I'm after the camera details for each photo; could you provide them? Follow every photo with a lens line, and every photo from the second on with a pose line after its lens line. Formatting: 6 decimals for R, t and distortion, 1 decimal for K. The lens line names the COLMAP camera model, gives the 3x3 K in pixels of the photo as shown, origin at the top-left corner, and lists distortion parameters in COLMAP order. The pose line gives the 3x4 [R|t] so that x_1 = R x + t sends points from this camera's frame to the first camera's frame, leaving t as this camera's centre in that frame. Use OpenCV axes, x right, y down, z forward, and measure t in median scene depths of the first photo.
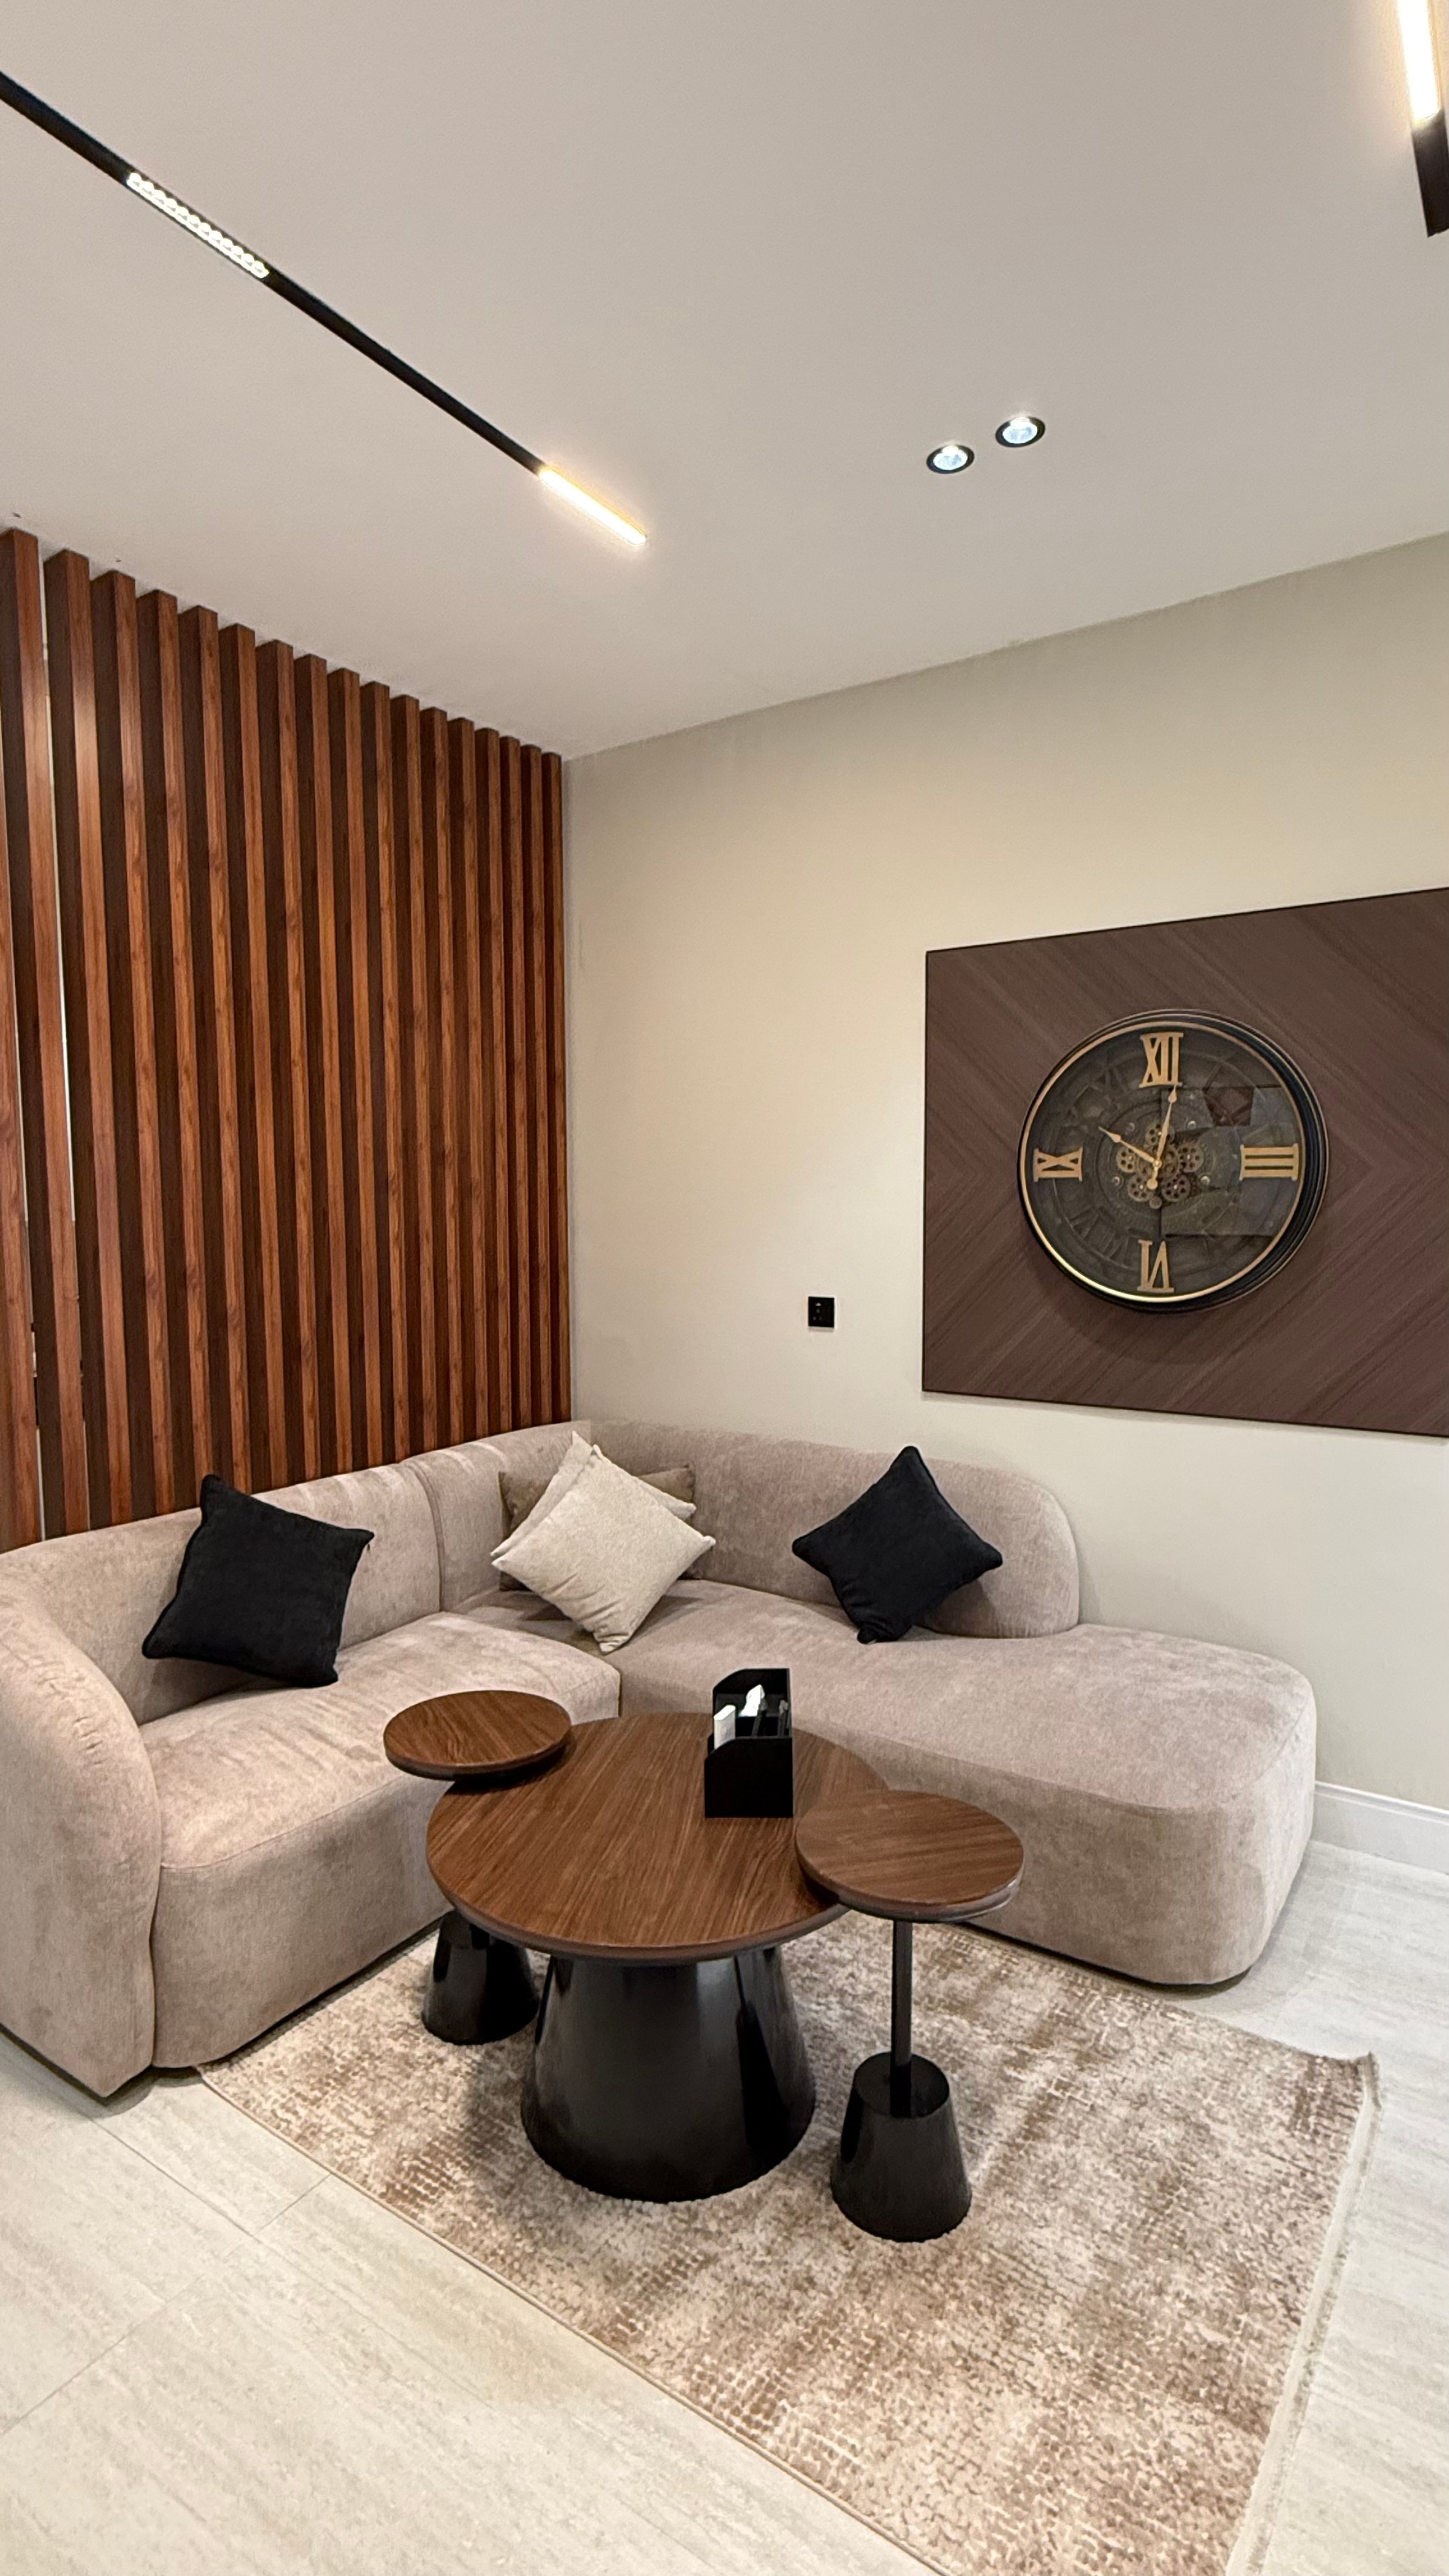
lens RADIAL K [[1256.3, 0, 743.5], [0, 1256.3, 1285.0], [0, 0, 1]] dist [0.001156, -0.000190]
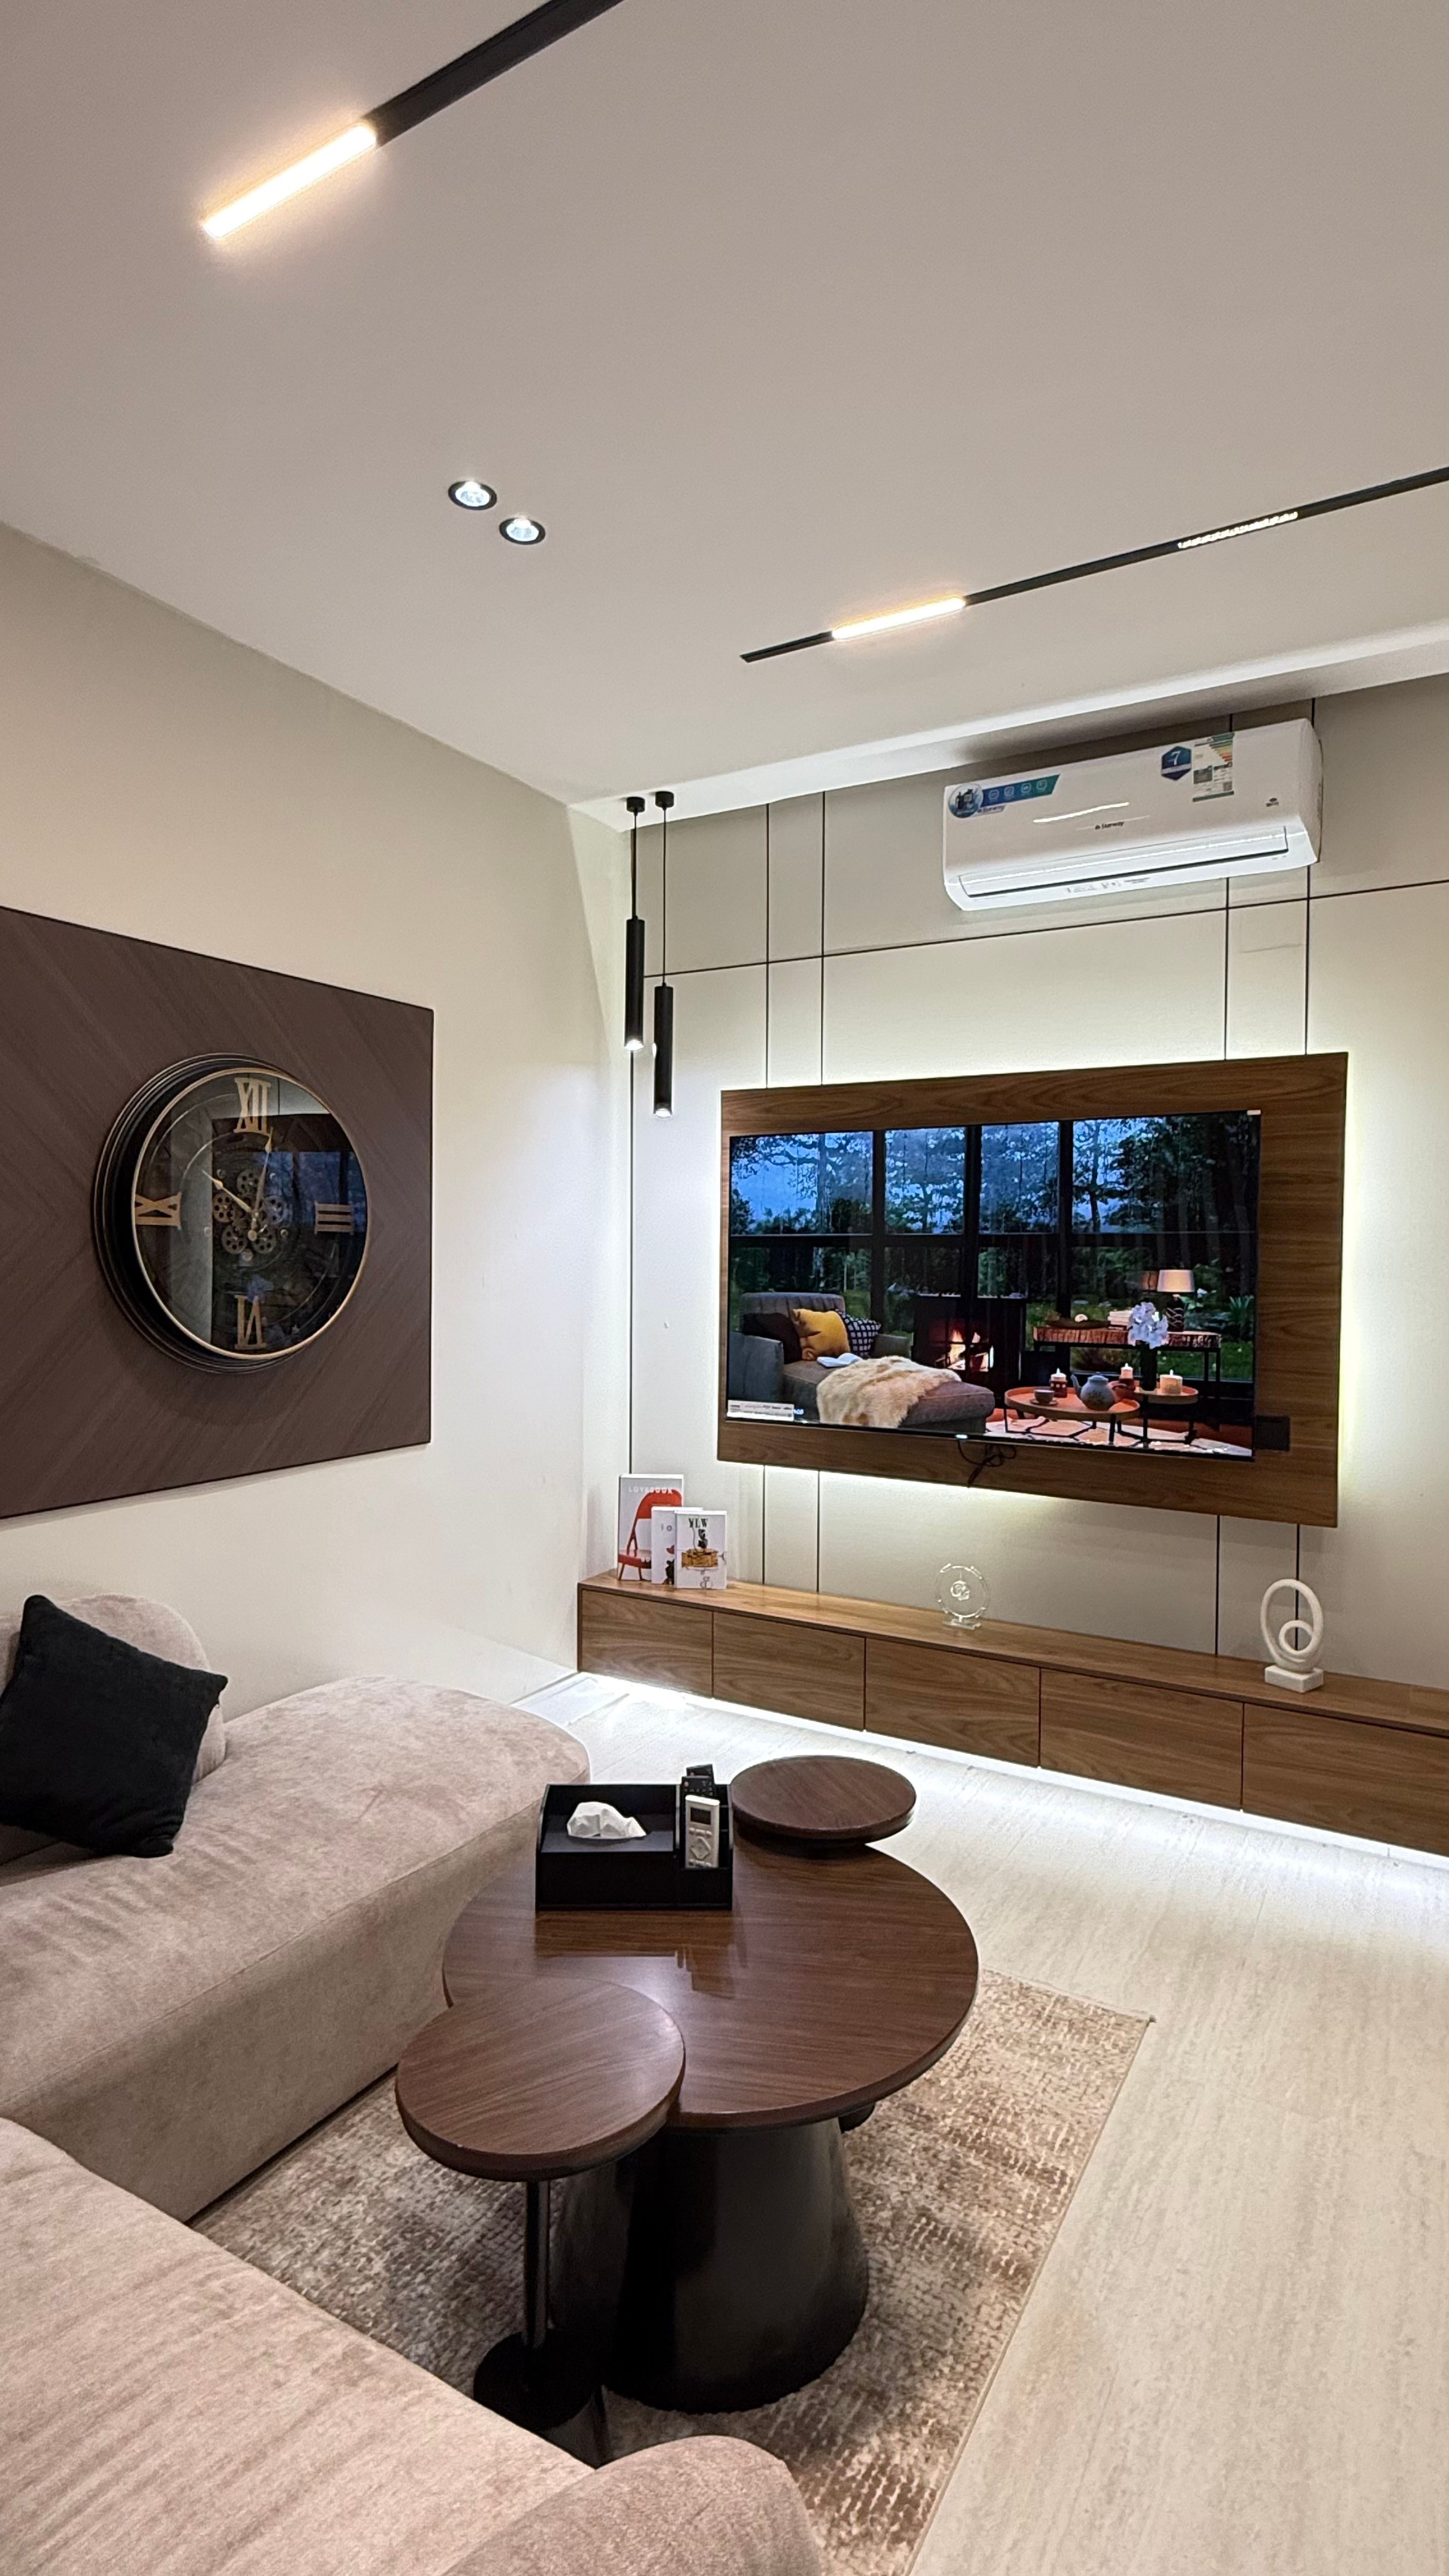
lens RADIAL K [[1256.3, 0, 725.4], [0, 1256.3, 1283.8], [0, 0, 1]] dist [0.001156, -0.000190]
pose [[-0.048100, -0.020909, 0.998624, -1.059324], [0.062090, 0.997785, 0.023882, -0.072411], [-0.996911, 0.063154, -0.046695, 1.127669]]
